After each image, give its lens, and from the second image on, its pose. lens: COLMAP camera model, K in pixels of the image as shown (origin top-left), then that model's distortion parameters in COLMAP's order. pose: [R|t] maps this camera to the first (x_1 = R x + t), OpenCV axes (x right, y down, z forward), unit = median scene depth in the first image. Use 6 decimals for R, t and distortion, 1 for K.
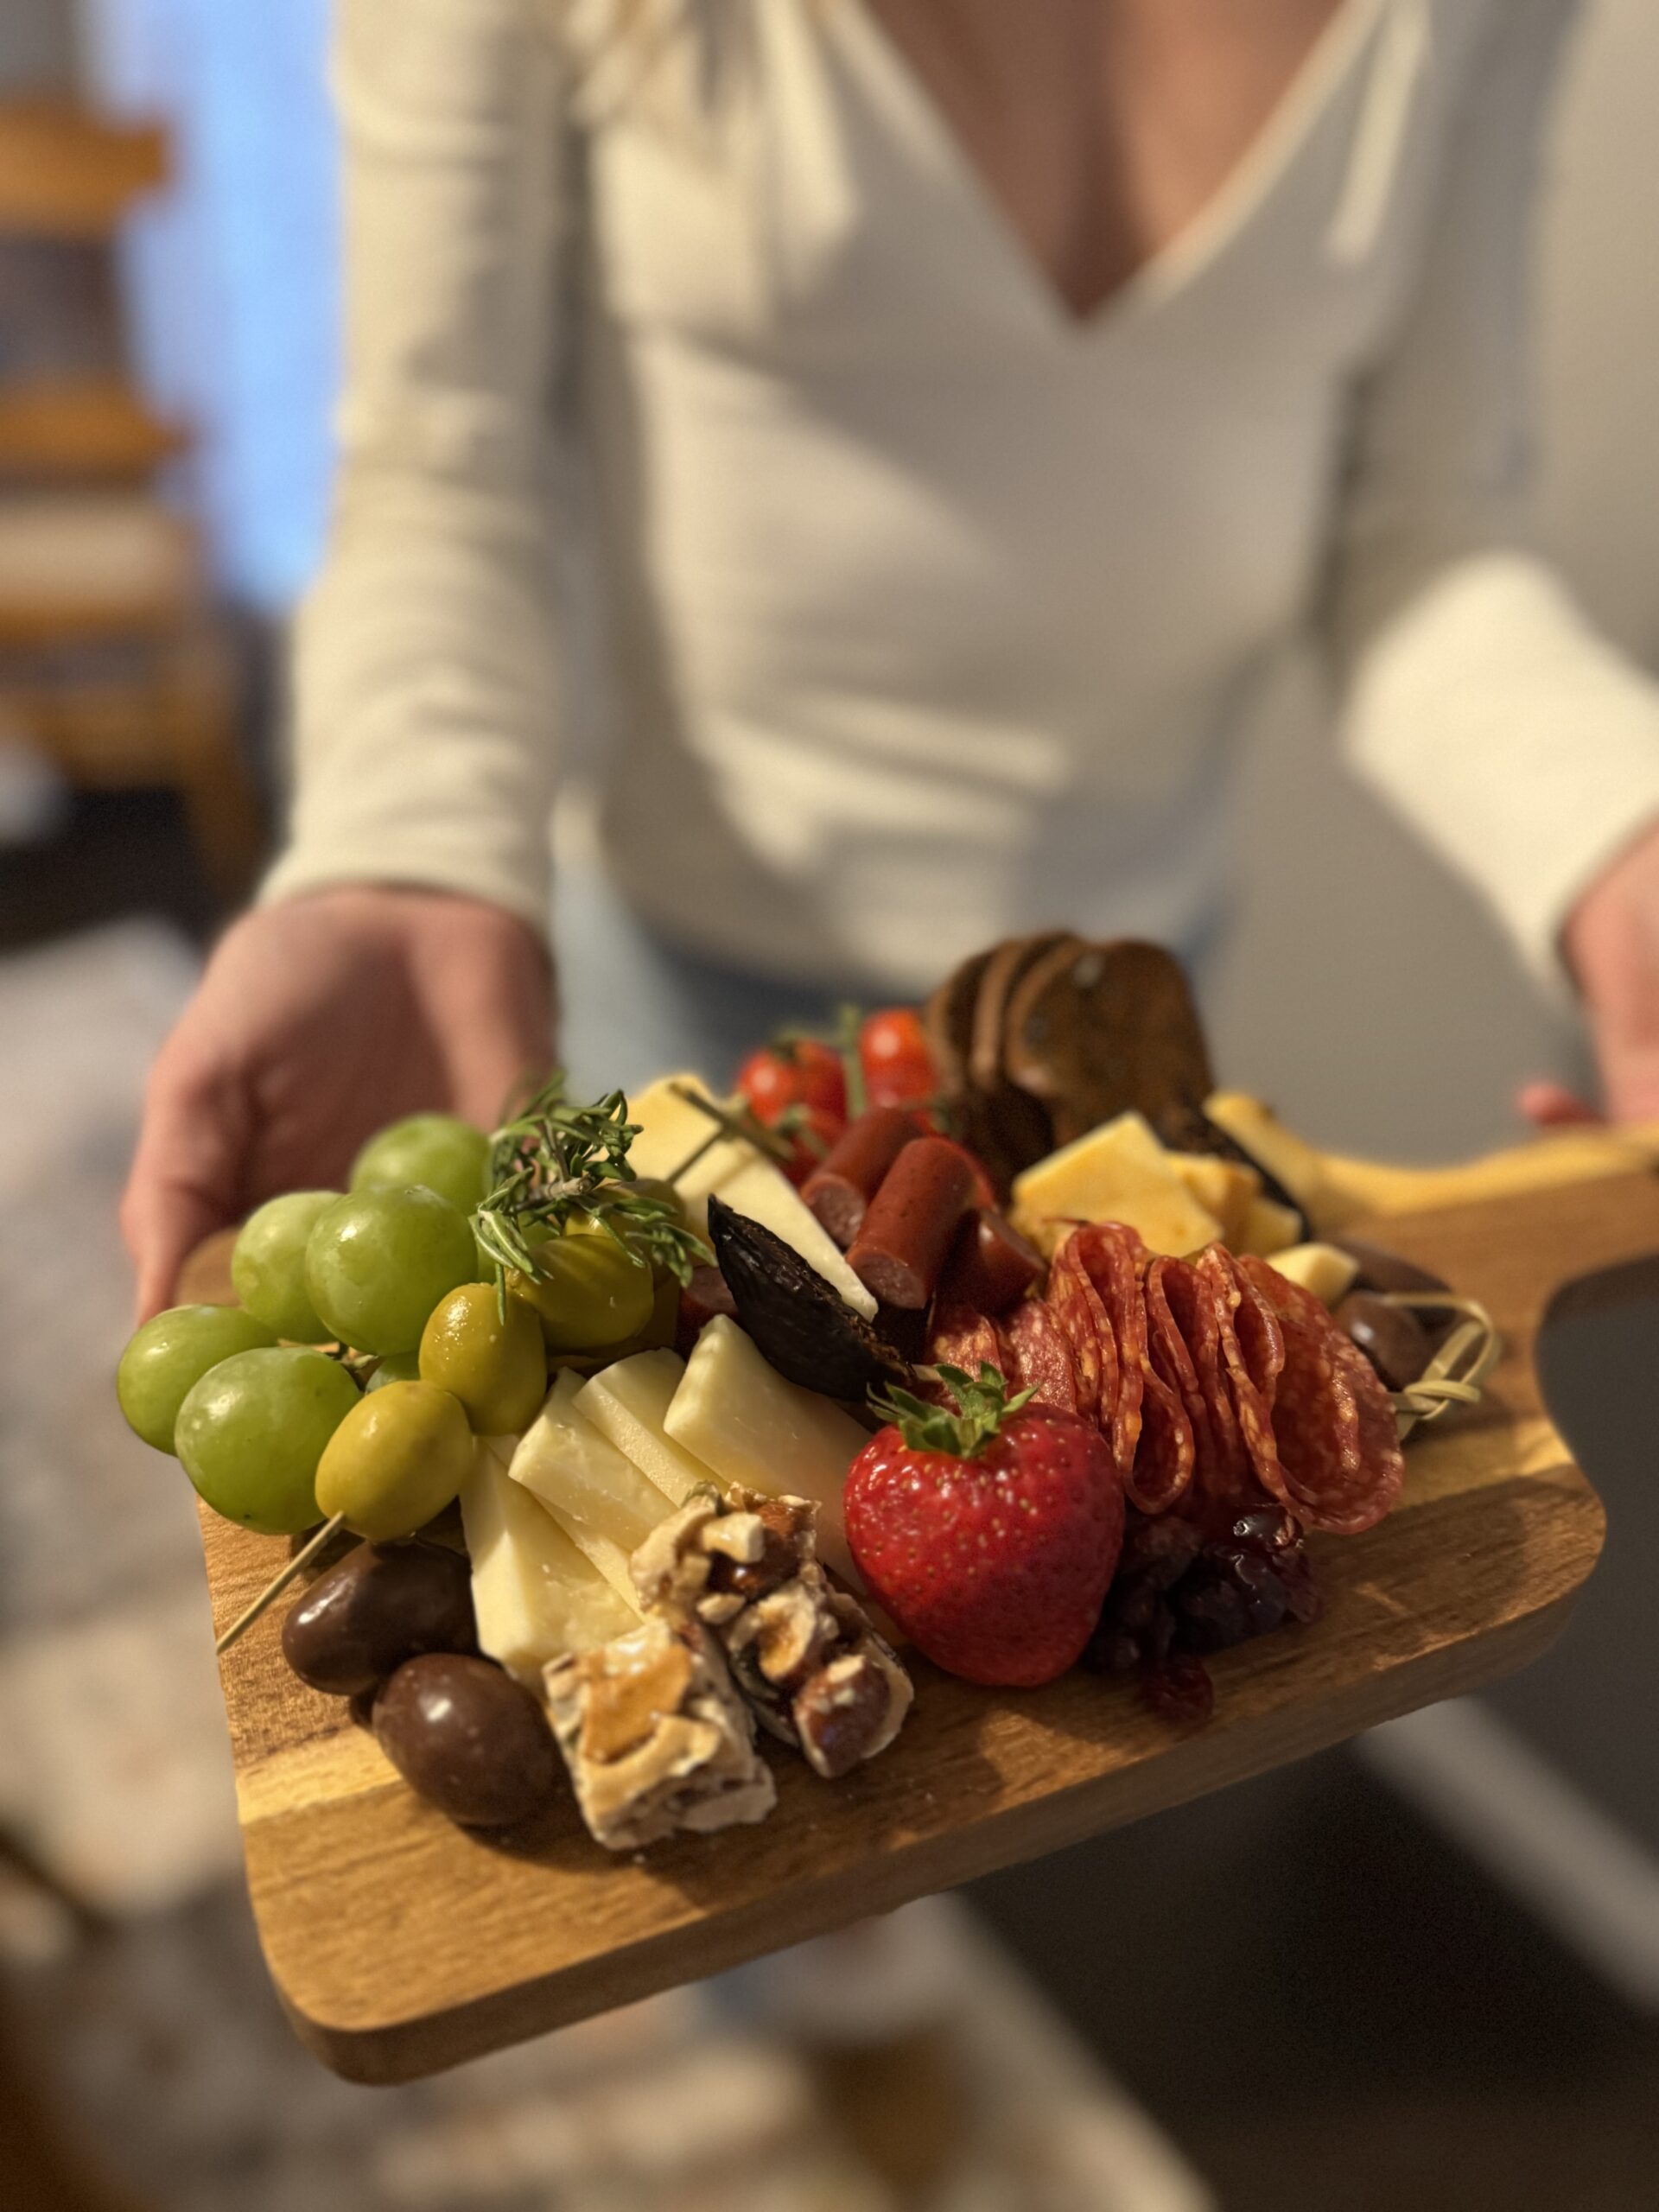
lens RADIAL K [[1664.9, 0, 839.3], [0, 1664.9, 1071.8], [0, 0, 1]] dist [0.078717, -0.203060]
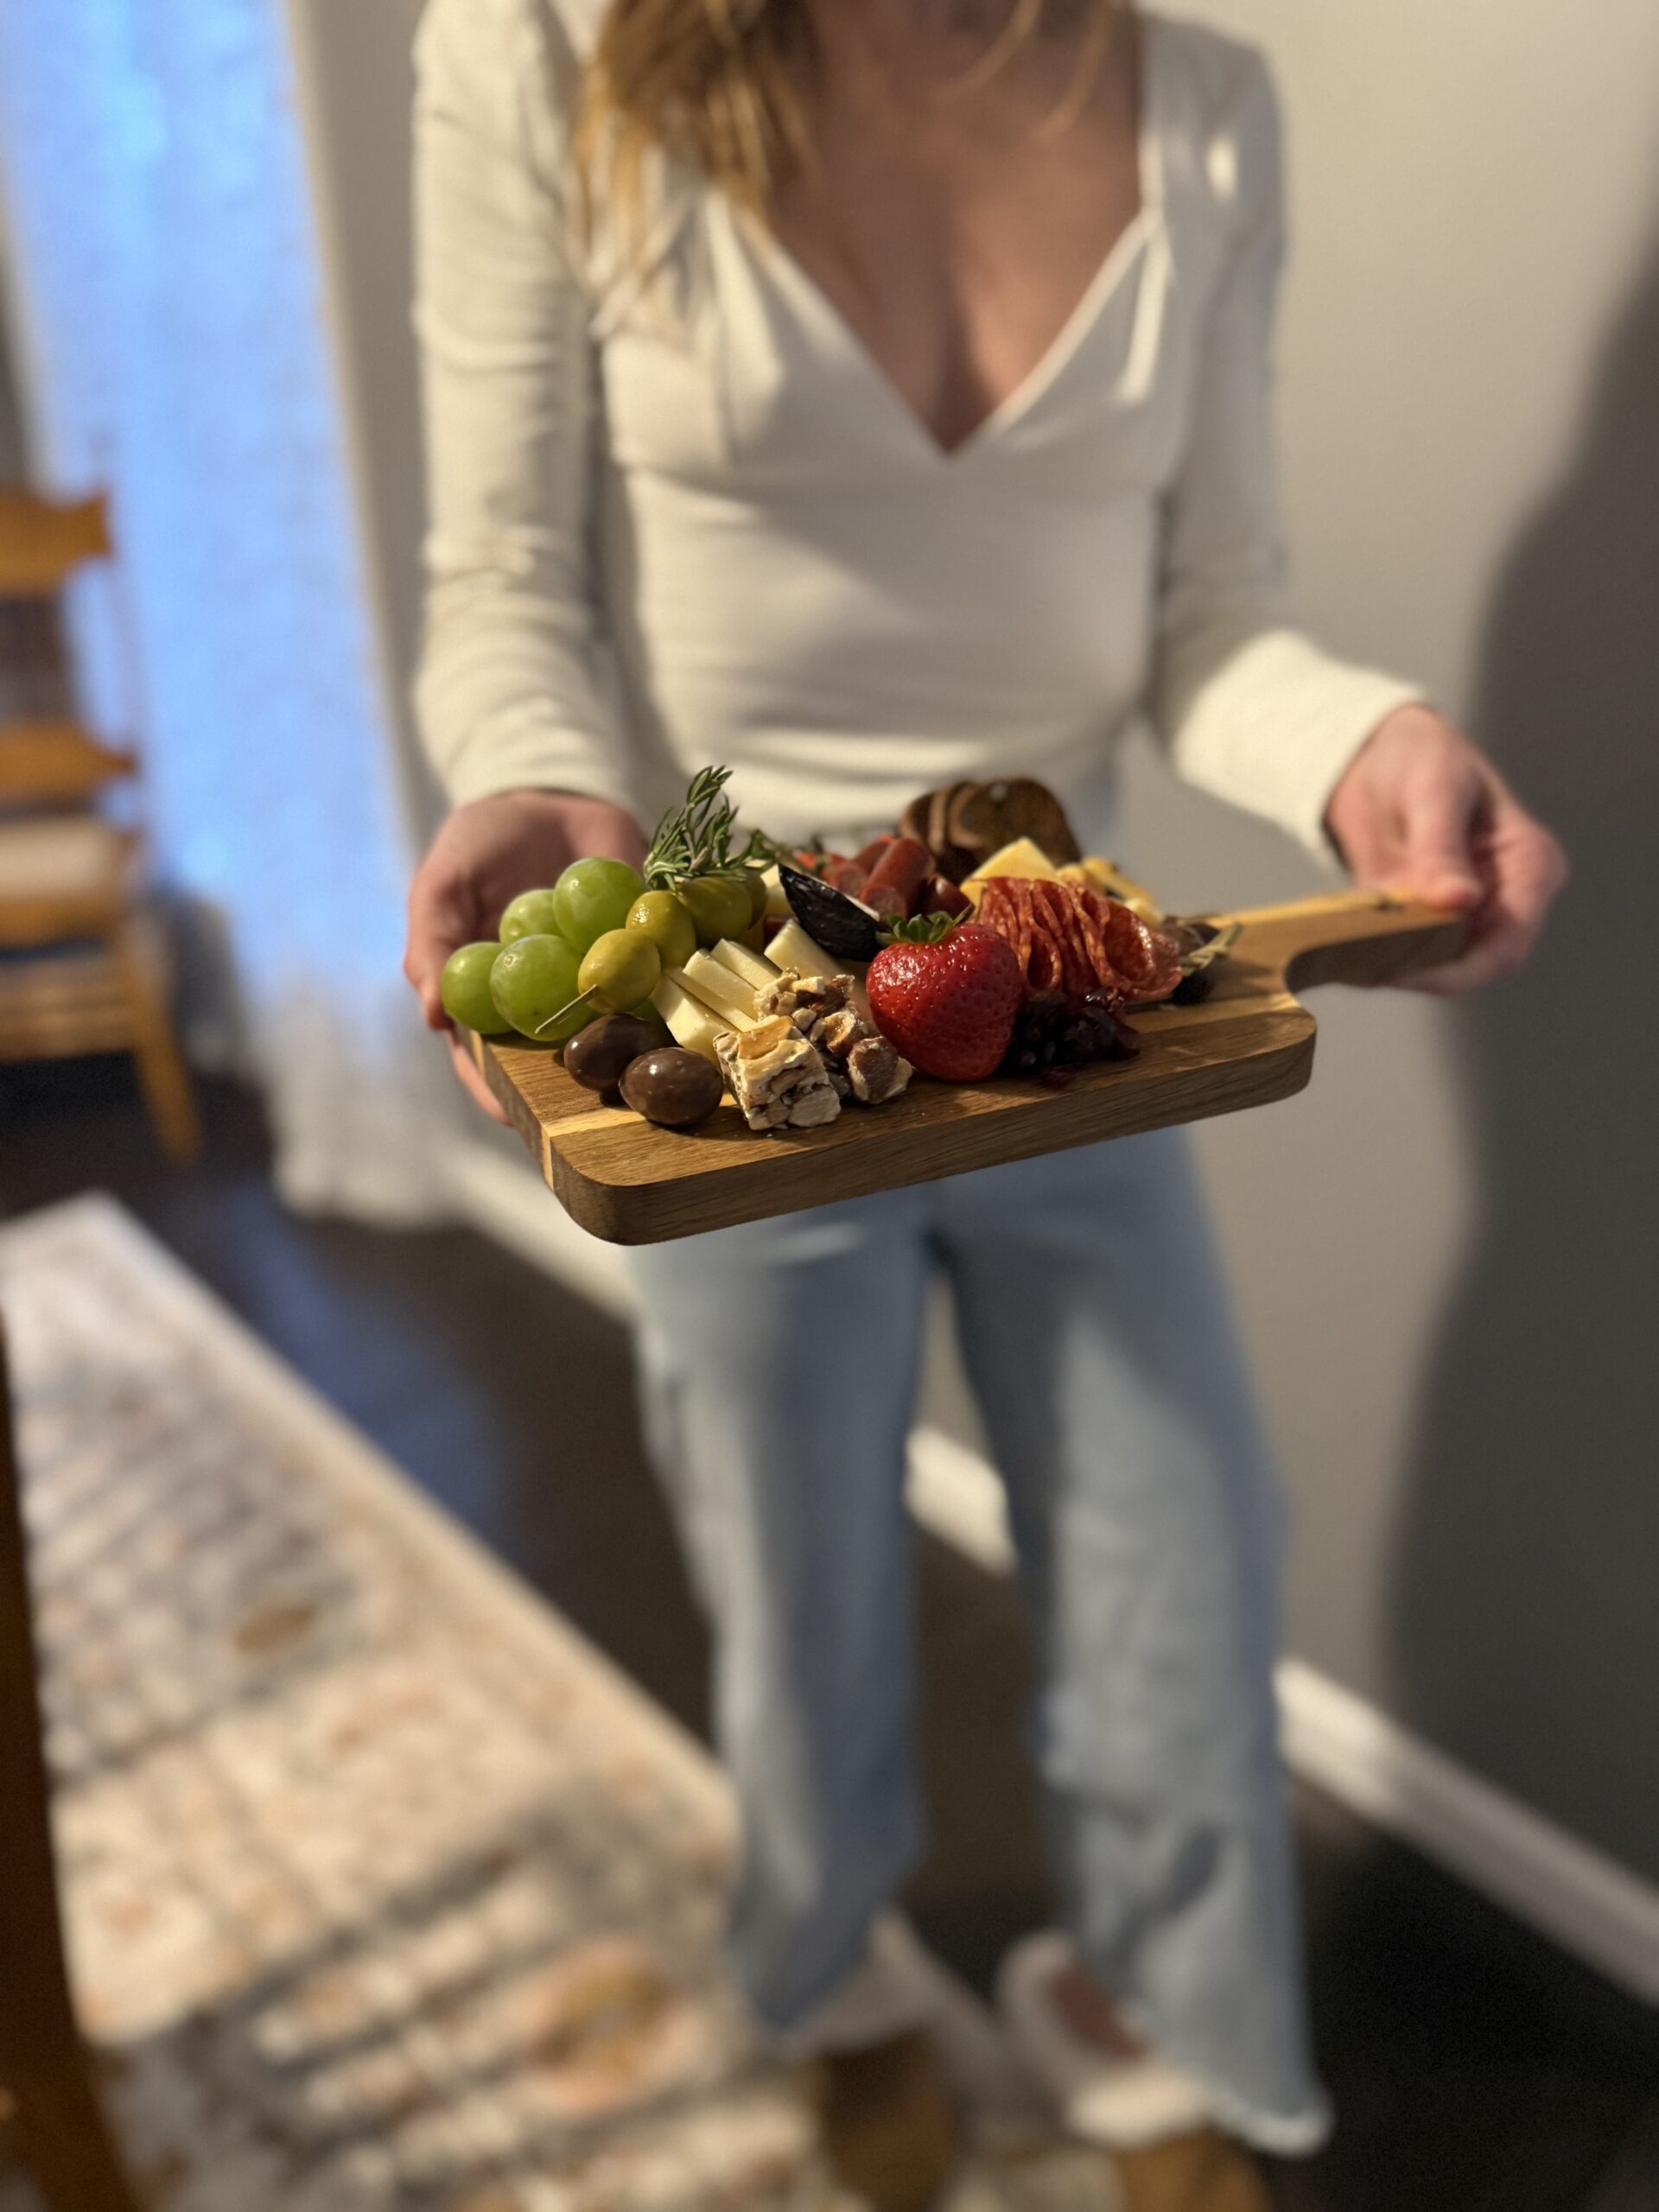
lens RADIAL K [[1588.8, 0, 835.2], [0, 1588.8, 1028.5], [0, 0, 1]] dist [-0.003750, -0.077625]
pose [[0.998970, -0.039921, 0.021551, -0.066939], [0.042271, 0.991542, -0.122713, 0.487941], [-0.016470, 0.123497, 0.992208, -0.659501]]
